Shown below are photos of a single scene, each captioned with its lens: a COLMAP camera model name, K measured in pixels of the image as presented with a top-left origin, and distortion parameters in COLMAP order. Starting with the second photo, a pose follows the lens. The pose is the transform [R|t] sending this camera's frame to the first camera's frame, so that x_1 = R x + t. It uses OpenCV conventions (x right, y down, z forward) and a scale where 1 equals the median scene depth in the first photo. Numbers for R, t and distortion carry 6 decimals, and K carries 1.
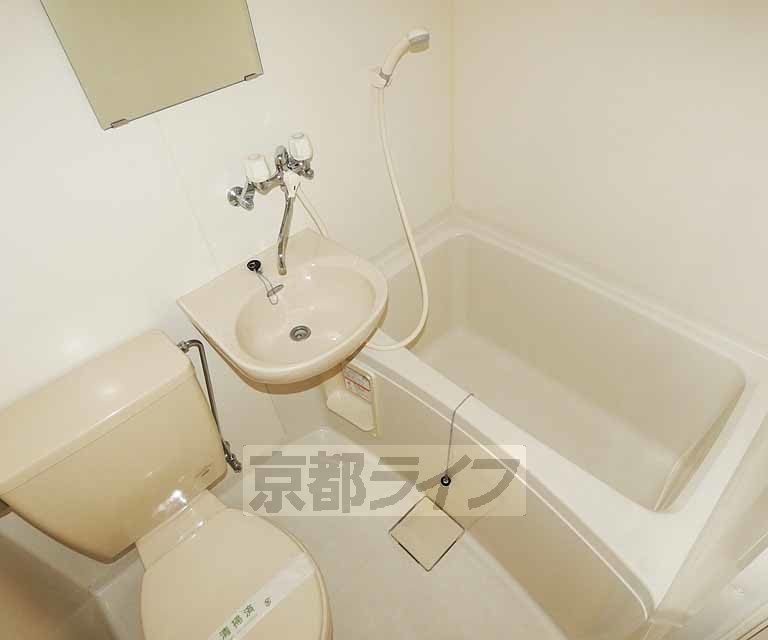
lens RADIAL K [[509.4, 0, 384.0], [0, 509.4, 320.0], [0, 0, 1]] dist [-0.001470, 0.000190]
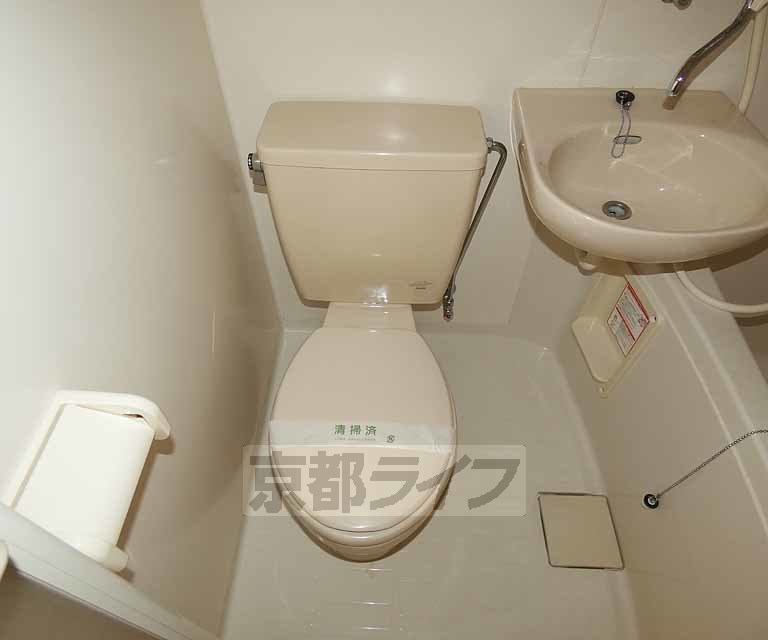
lens RADIAL K [[494.1, 0, 384.1], [0, 494.1, 286.3], [0, 0, 1]] dist [0.000306, 0.000730]
pose [[0.691323, 0.586209, -0.422411, -0.026756], [-0.551033, 0.805892, 0.216566, 0.141691], [0.467371, 0.083045, 0.880152, 0.193008]]
